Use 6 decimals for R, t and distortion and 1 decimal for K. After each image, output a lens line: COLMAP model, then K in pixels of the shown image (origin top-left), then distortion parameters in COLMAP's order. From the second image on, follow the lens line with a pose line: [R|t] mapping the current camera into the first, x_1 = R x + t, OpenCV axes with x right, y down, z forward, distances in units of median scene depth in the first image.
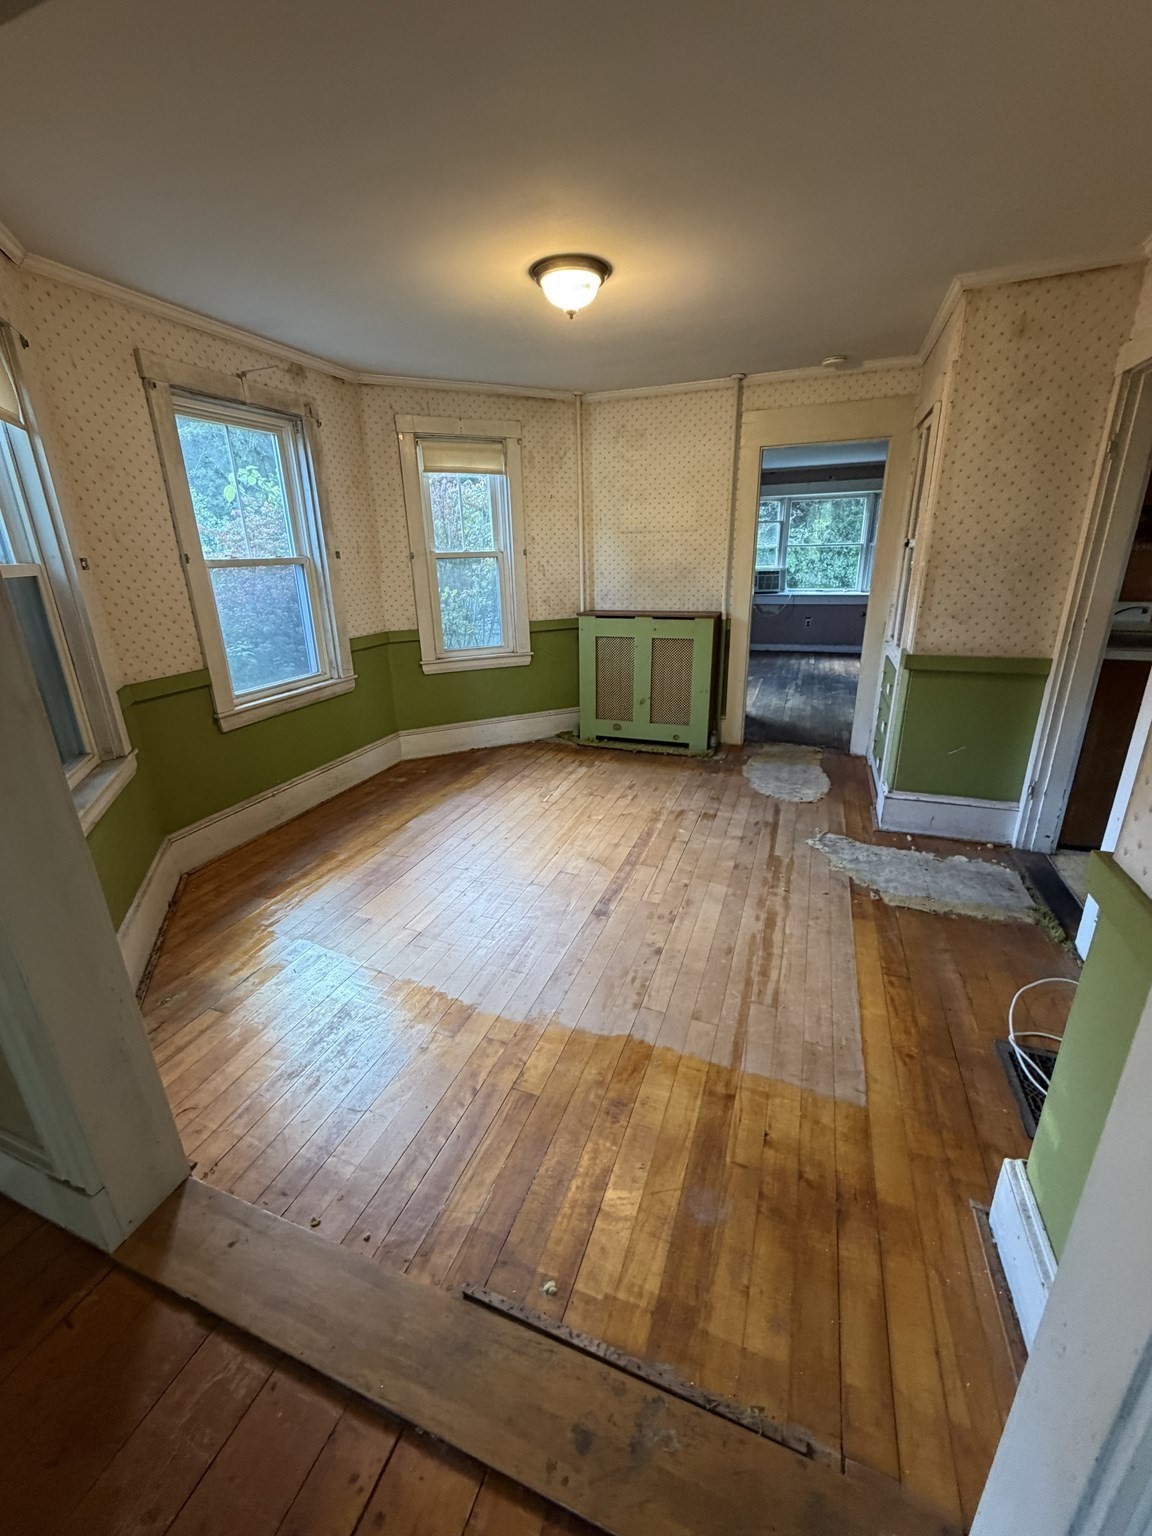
lens RADIAL K [[608.2, 0, 581.4], [0, 608.2, 760.1], [0, 0, 1]] dist [-0.002547, 0.000173]
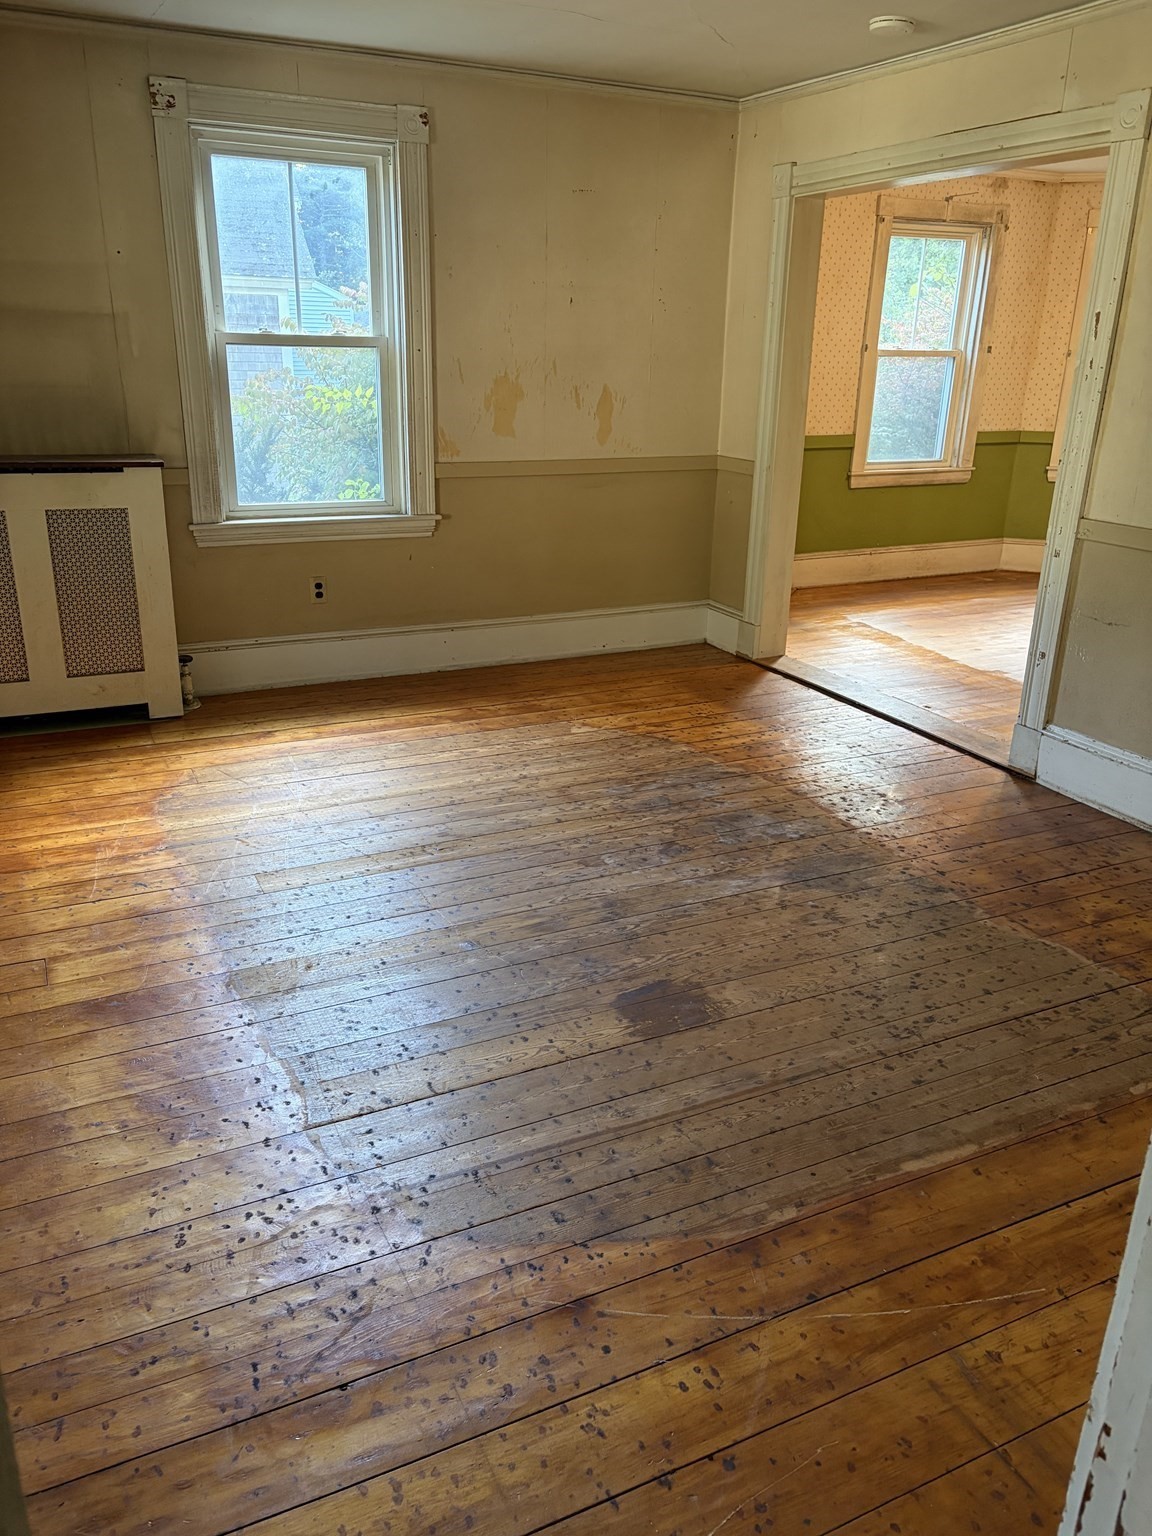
lens RADIAL K [[1179.7, 0, 574.1], [0, 1179.7, 772.8], [0, 0, 1]] dist [0.031465, 0.000188]
pose [[0.722454, 0.271136, -0.636039, 0.613811], [-0.260751, 0.958822, 0.112557, 0.336634], [0.640367, 0.084530, 0.763403, -1.018732]]
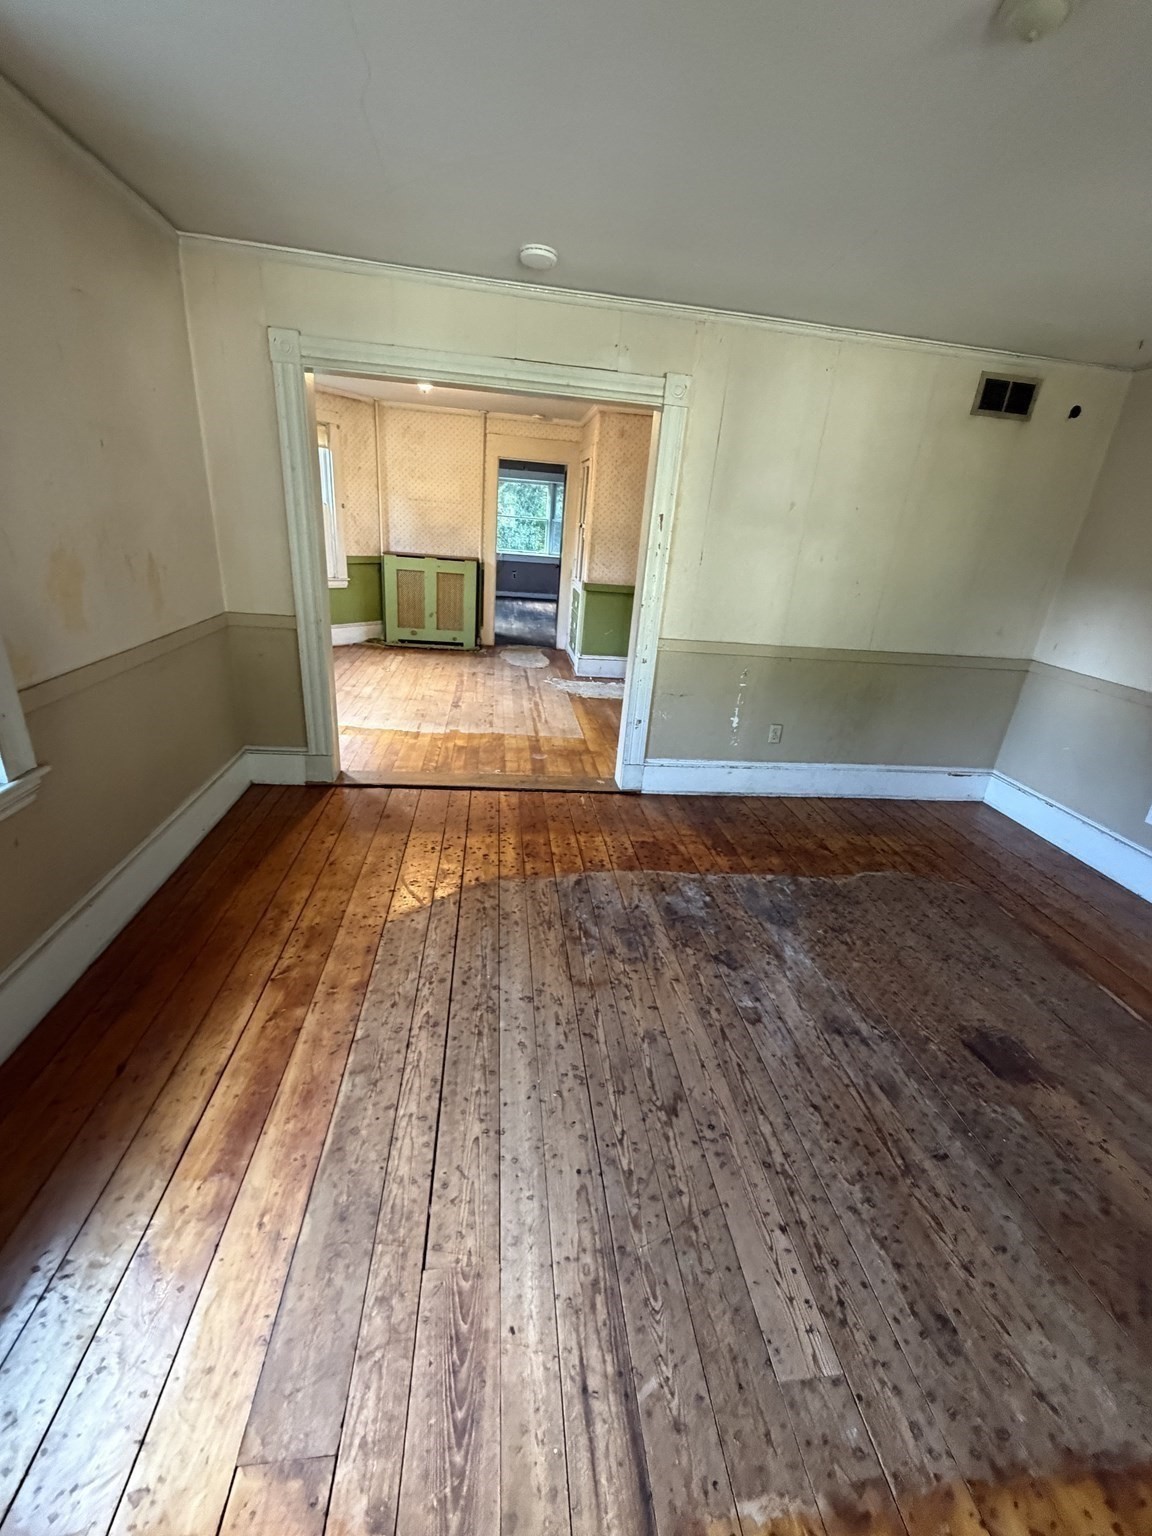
lens RADIAL K [[608.2, 0, 577.9], [0, 608.2, 764.6], [0, 0, 1]] dist [-0.002547, 0.000173]
pose [[0.882651, -0.088864, 0.461551, -0.392511], [0.057902, 0.995043, 0.080849, 0.219159], [-0.466448, -0.044637, 0.883422, -0.668055]]
